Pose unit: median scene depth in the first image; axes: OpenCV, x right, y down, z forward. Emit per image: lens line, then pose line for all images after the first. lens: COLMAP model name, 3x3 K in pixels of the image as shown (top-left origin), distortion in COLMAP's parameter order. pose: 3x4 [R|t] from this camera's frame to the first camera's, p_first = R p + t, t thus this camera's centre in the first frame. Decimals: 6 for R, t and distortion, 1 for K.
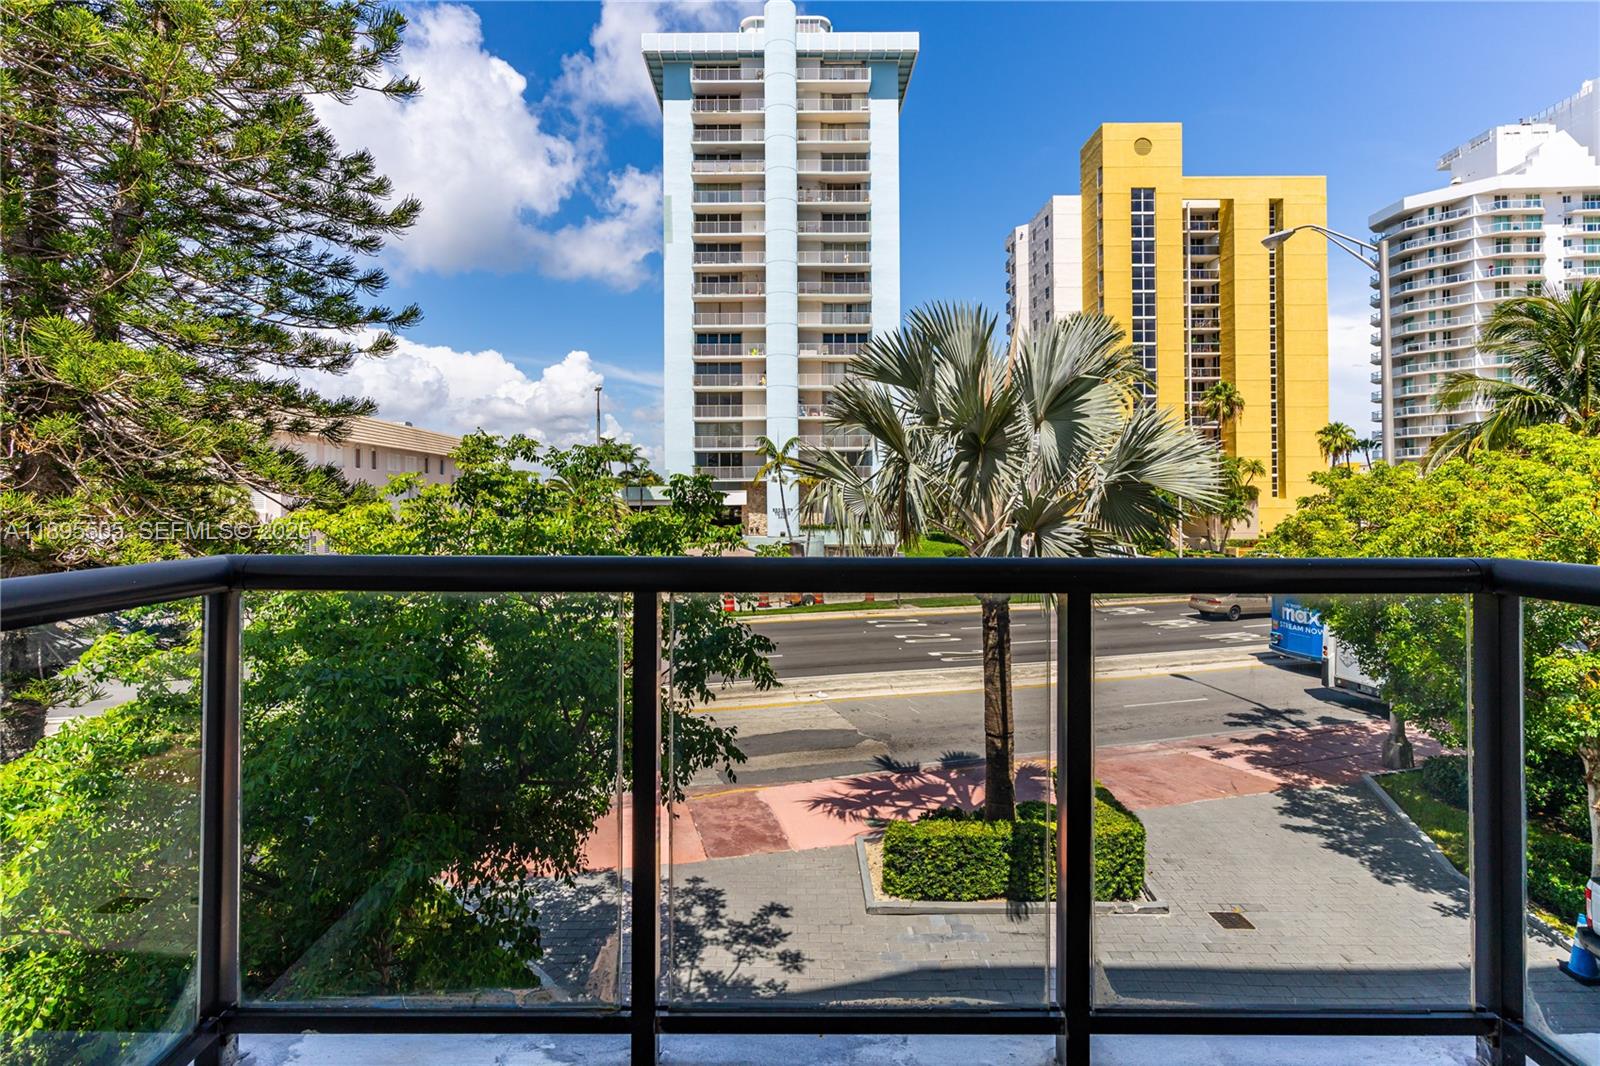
lens RADIAL K [[801.6, 0, 780.1], [0, 801.6, 485.2], [0, 0, 1]] dist [0.003046, 0.000471]
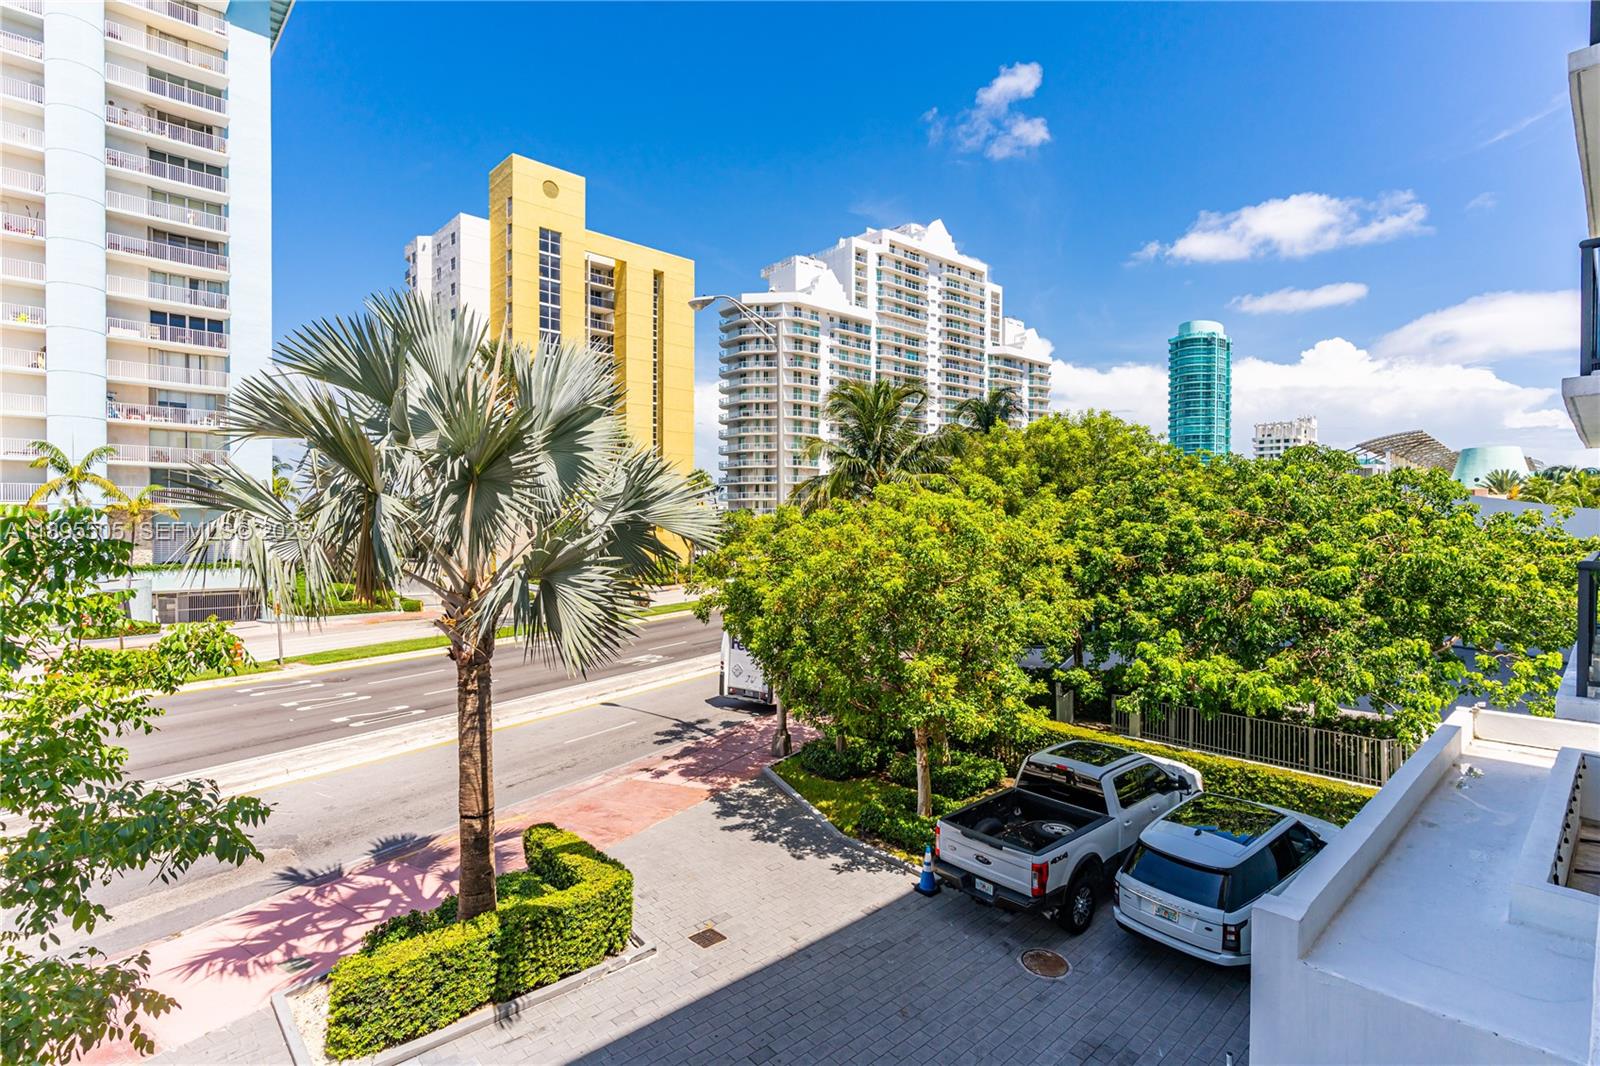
lens RADIAL K [[785.8, 0, 791.5], [0, 785.8, 531.2], [0, 0, 1]] dist [-0.000379, -0.000036]
pose [[0.721888, 0.002747, 0.692005, -0.044869], [-0.015969, 0.999792, 0.012690, -0.004550], [-0.691826, -0.020212, 0.721781, 0.113676]]
